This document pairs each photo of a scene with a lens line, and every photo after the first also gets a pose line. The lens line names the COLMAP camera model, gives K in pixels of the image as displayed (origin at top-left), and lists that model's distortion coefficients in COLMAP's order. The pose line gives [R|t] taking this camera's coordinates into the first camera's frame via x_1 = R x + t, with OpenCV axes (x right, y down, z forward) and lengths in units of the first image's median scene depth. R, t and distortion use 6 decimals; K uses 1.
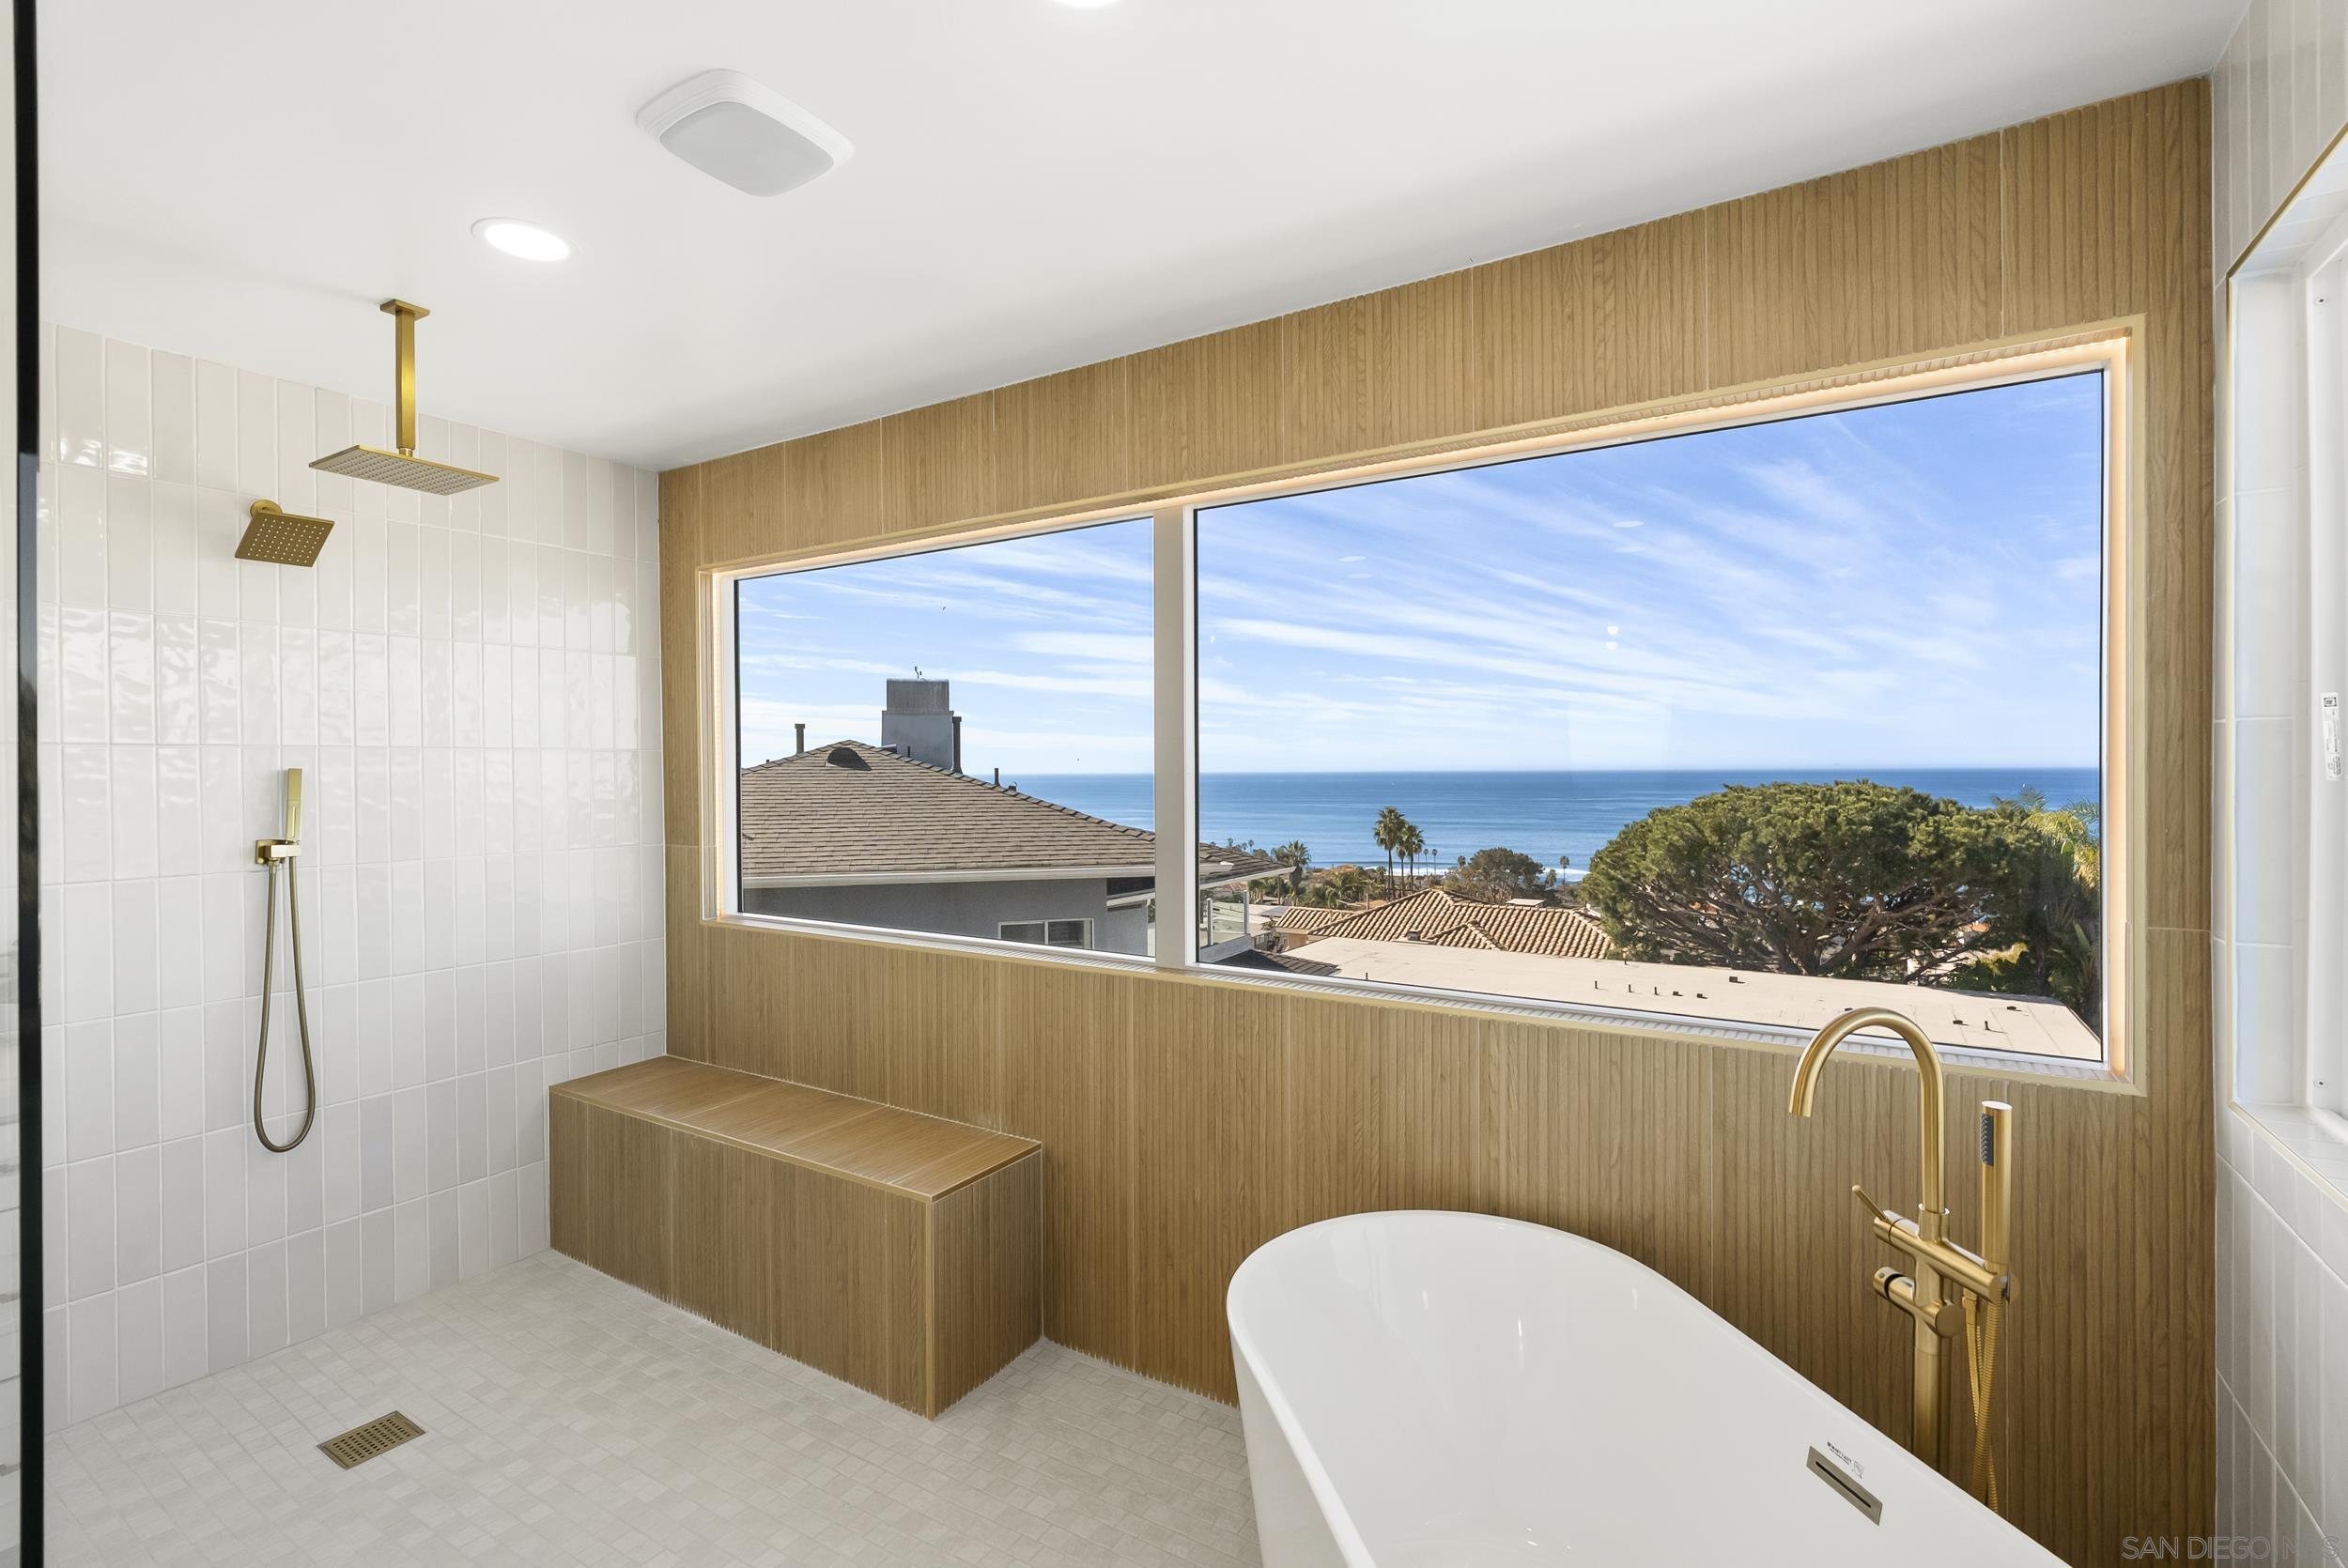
lens RADIAL K [[1059.7, 0, 1171.8], [0, 1059.7, 767.8], [0, 0, 1]] dist [-0.005583, 0.000911]
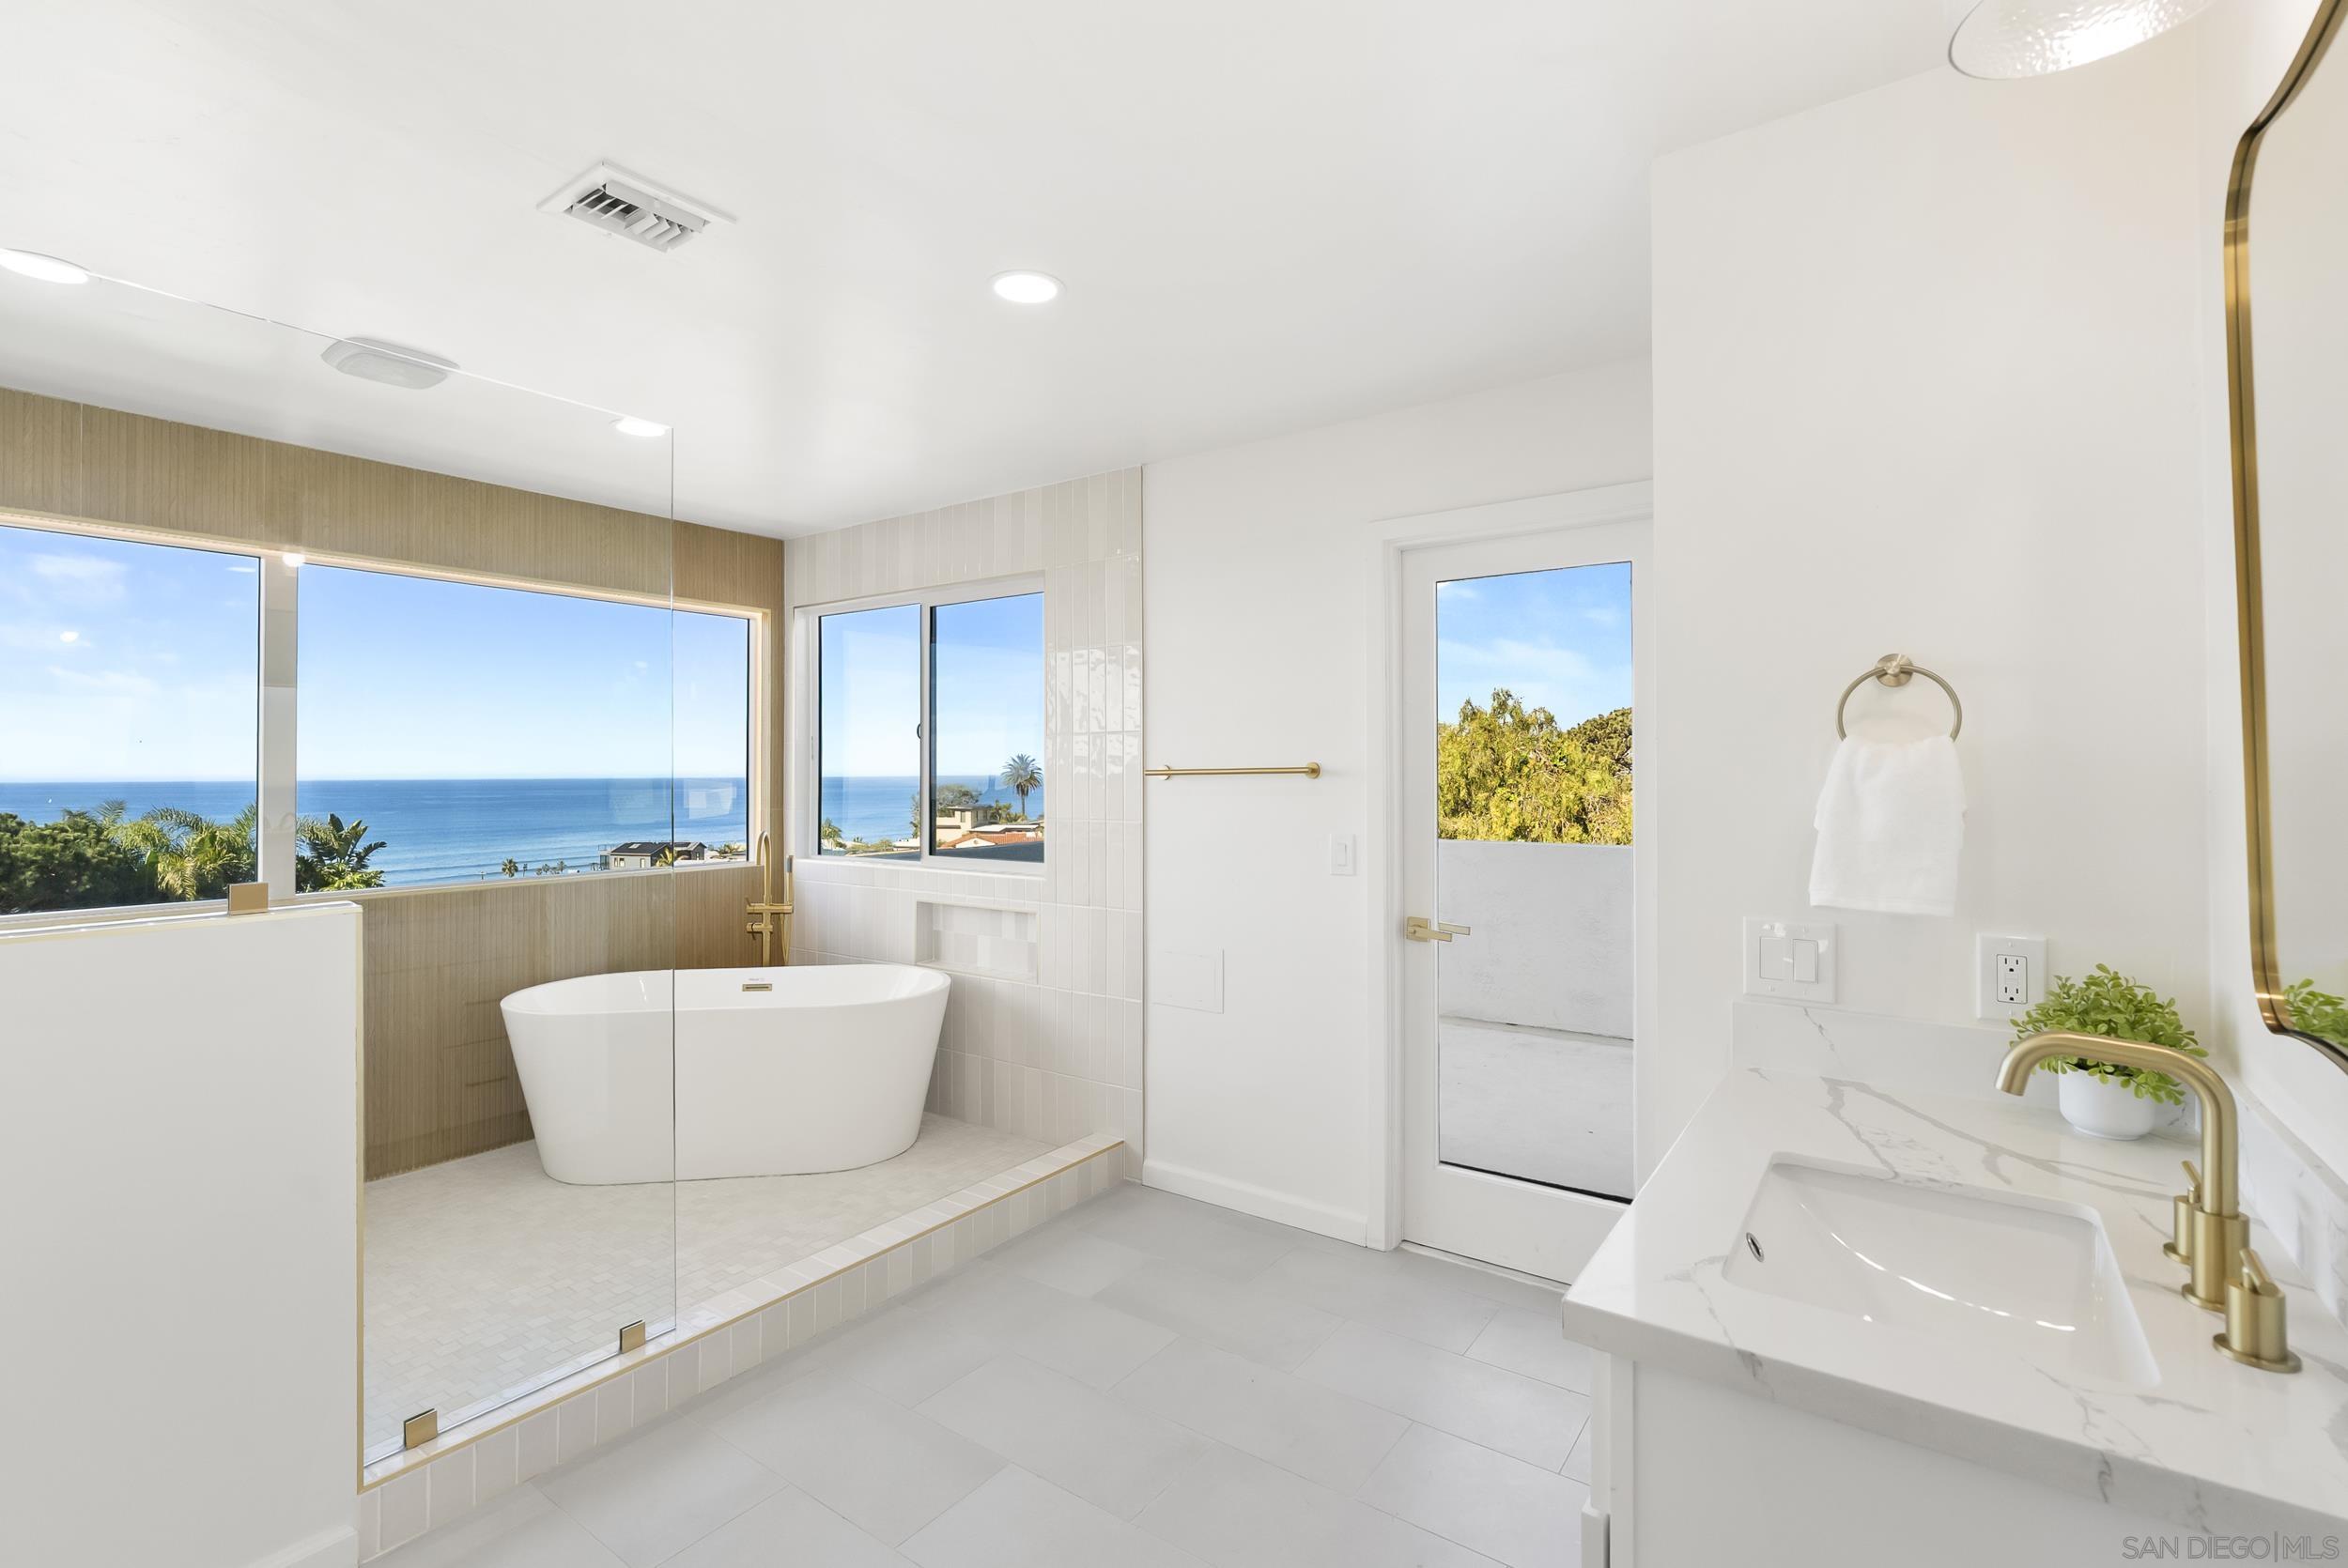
lens RADIAL K [[1067.2, 0, 1154.5], [0, 1067.2, 748.8], [0, 0, 1]] dist [-0.000773, 0.000545]
pose [[0.065356, 0.025815, 0.997528, -0.100715], [0.003787, 0.999652, -0.026119, 0.002916], [-0.997855, 0.005485, 0.065235, -0.015237]]
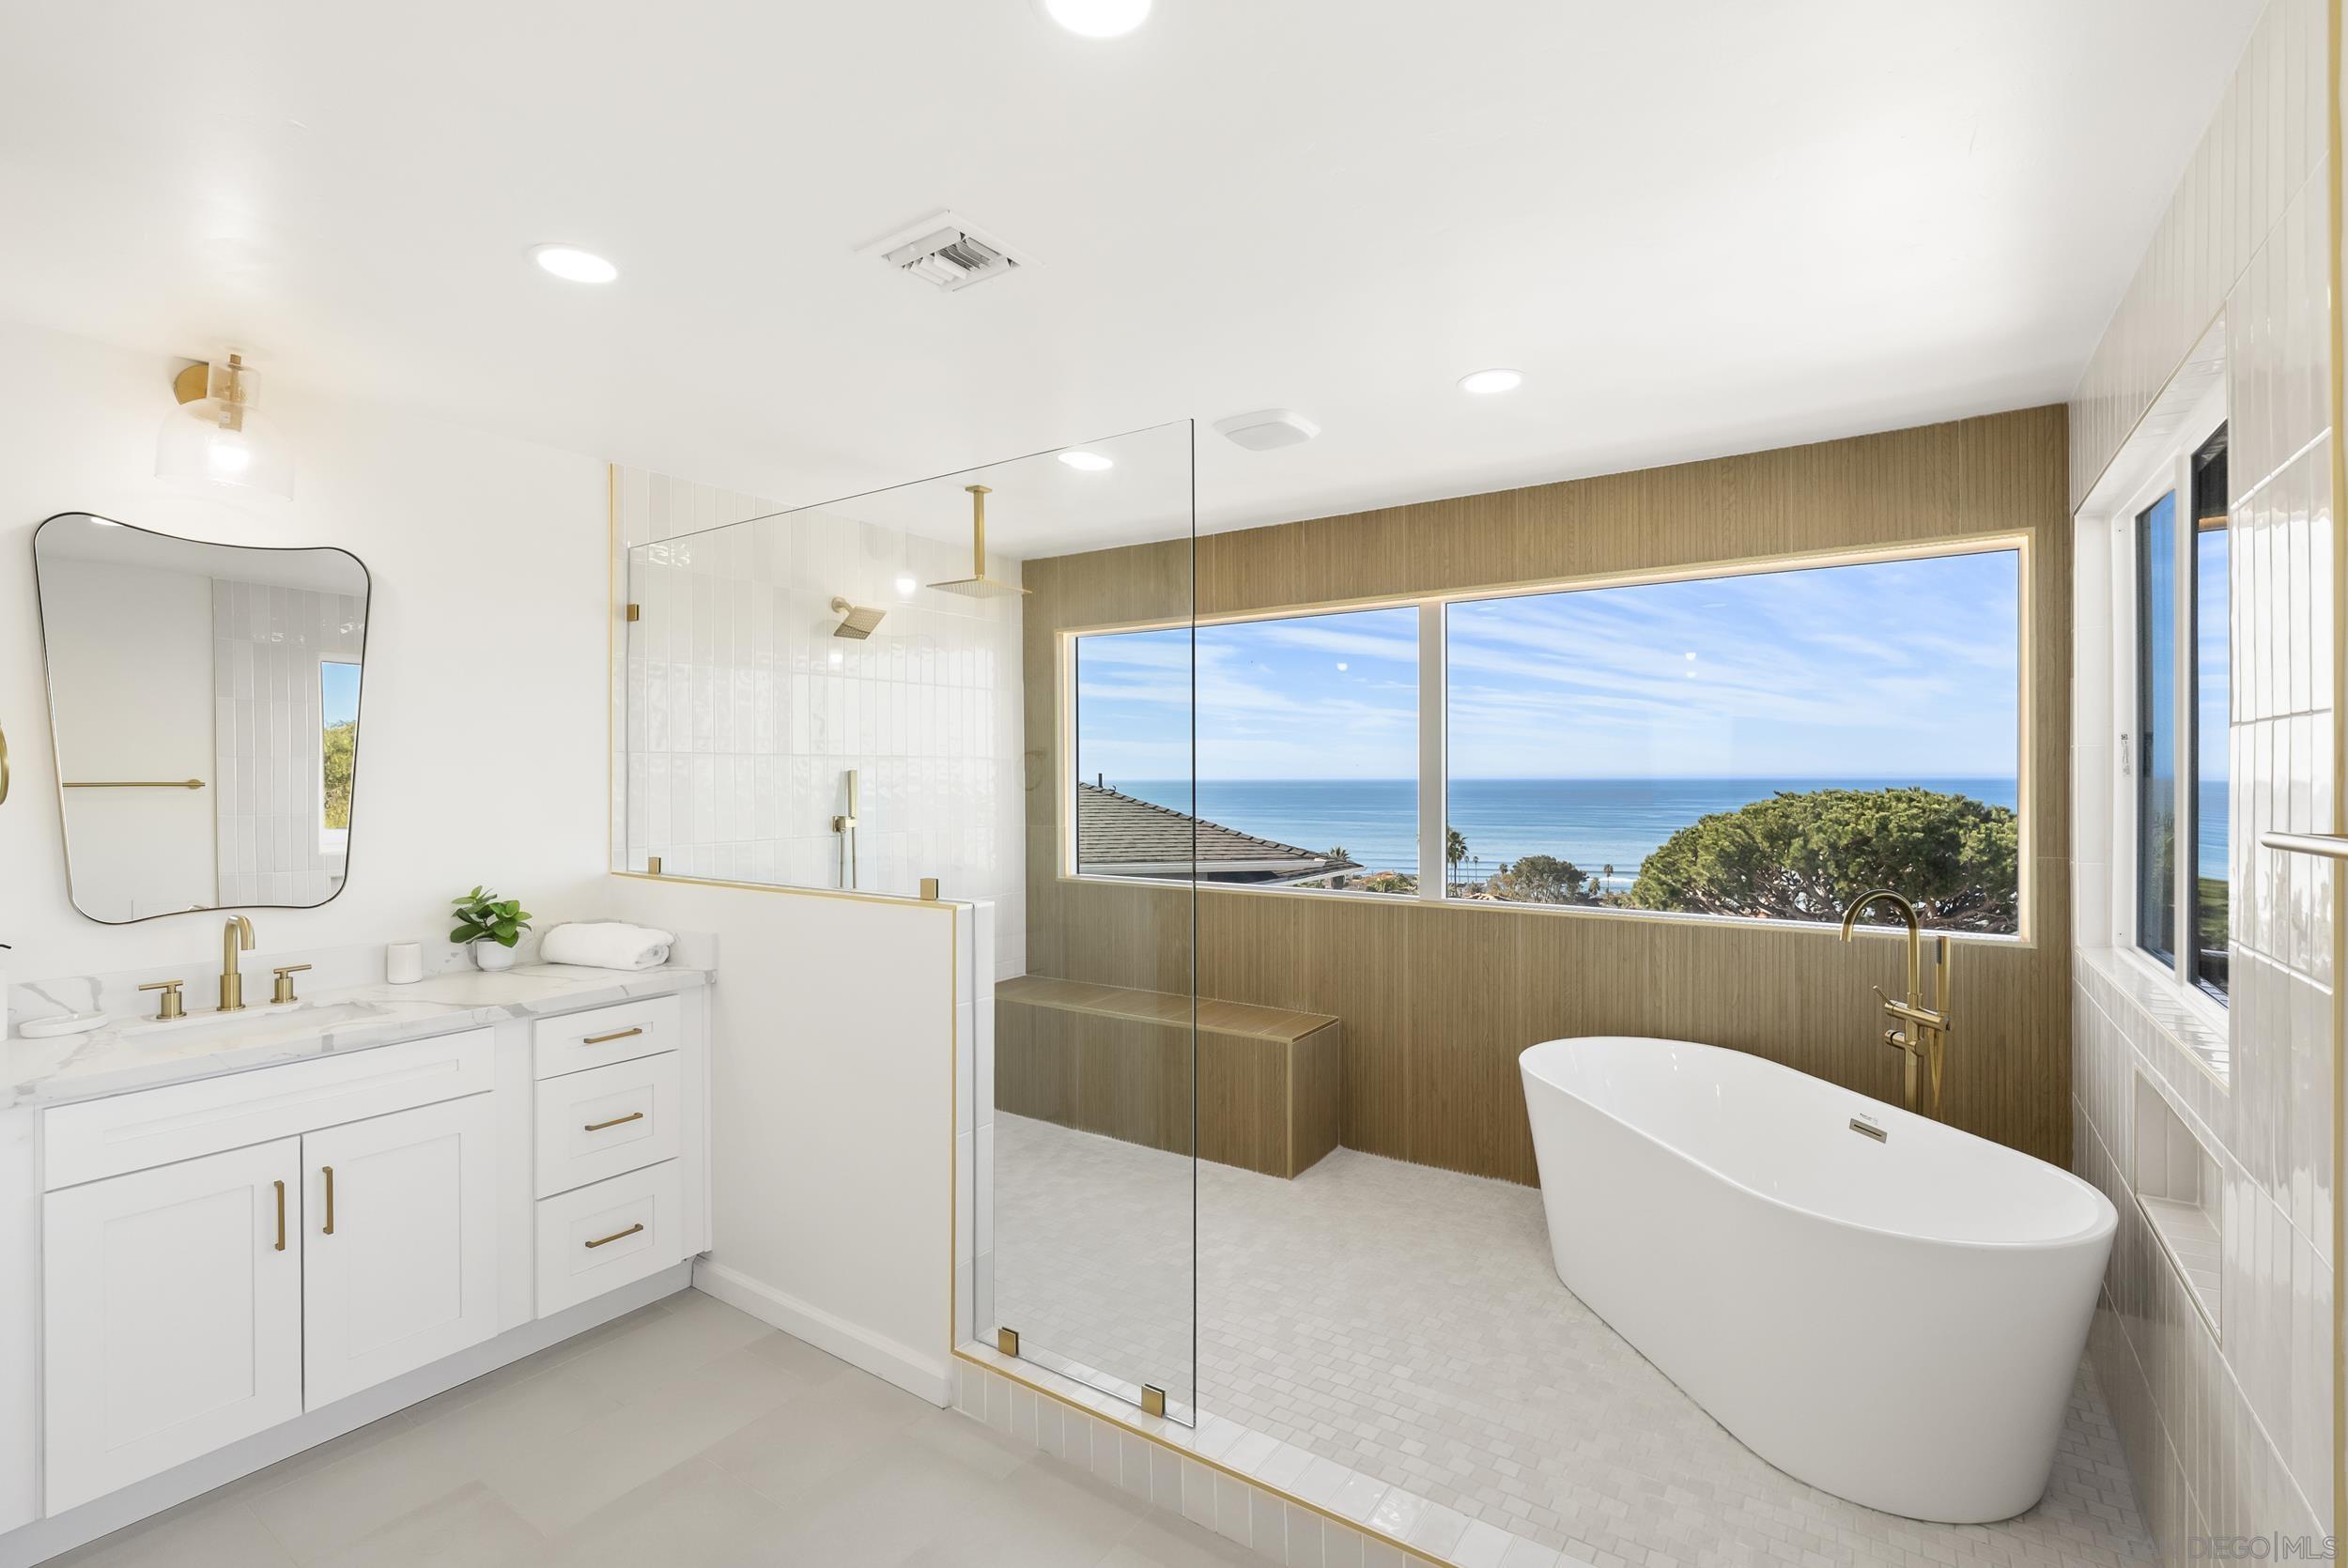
lens RADIAL K [[1059.7, 0, 1171.8], [0, 1059.7, 767.8], [0, 0, 1]] dist [-0.005583, 0.000911]
pose [[0.999370, 0.002738, -0.035372, -0.025423], [-0.002942, 0.999979, -0.005709, 0.000416], [0.035356, 0.005809, 0.999358, -0.043610]]
